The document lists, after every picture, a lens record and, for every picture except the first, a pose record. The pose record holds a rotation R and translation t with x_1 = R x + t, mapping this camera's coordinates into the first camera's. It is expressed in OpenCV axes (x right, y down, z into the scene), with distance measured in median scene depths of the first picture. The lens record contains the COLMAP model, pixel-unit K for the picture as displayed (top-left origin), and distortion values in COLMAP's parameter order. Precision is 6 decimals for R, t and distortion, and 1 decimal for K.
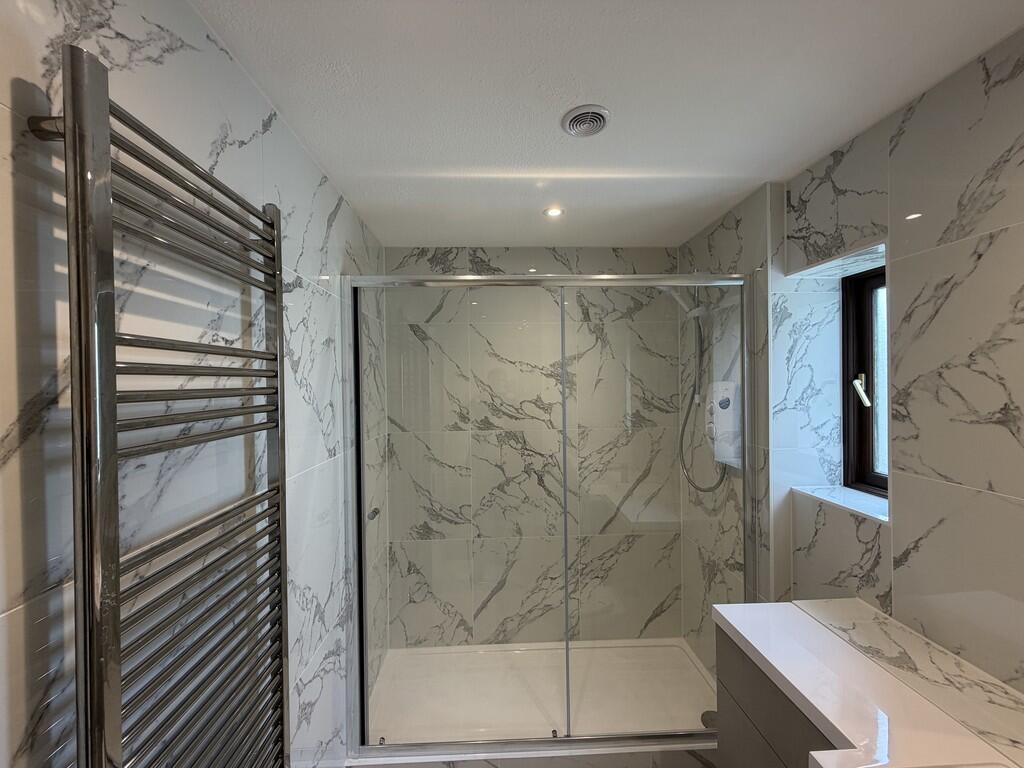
lens RADIAL K [[407.1, 0, 509.3], [0, 407.1, 384.2], [0, 0, 1]] dist [-0.000156, 0.000185]
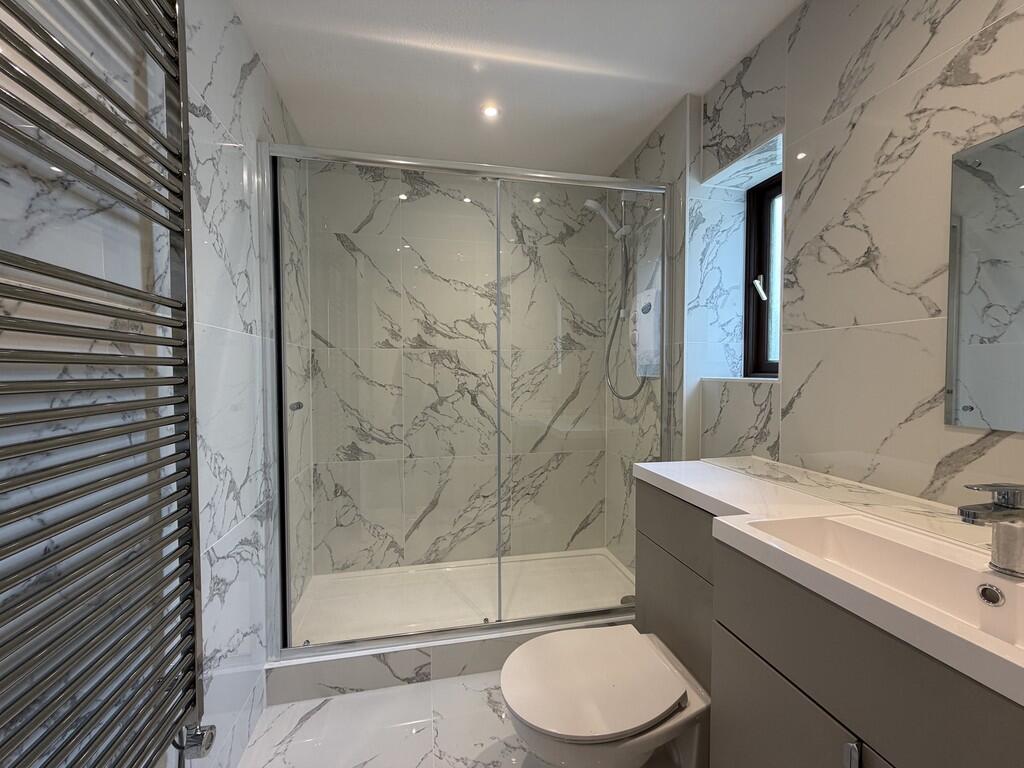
lens RADIAL K [[407.1, 0, 509.3], [0, 407.1, 384.2], [0, 0, 1]] dist [-0.000156, 0.000185]
pose [[0.986320, 0.006267, 0.164723, -0.004134], [-0.010434, 0.999647, 0.024443, 0.234863], [-0.164512, -0.025827, 0.986037, -0.004859]]
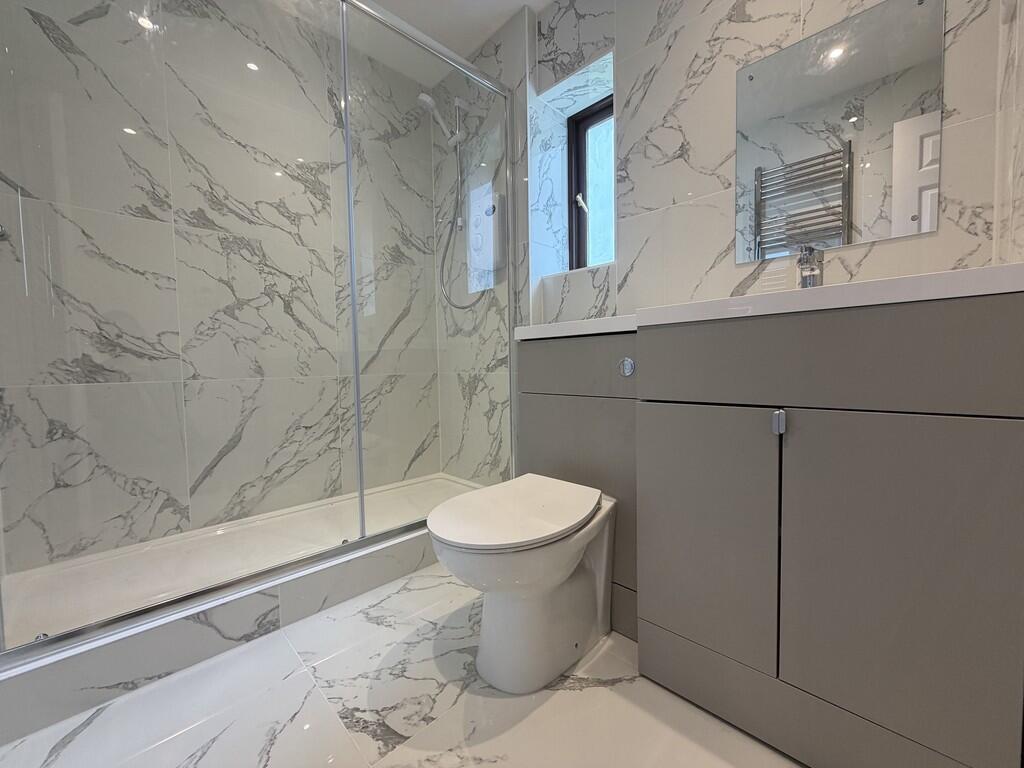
lens RADIAL K [[407.1, 0, 509.3], [0, 407.1, 384.2], [0, 0, 1]] dist [-0.000156, 0.000185]
pose [[0.744667, -0.033224, 0.666609, -0.190014], [0.011666, 0.999256, 0.036771, 0.497568], [-0.667335, -0.019605, 0.744500, 0.143645]]
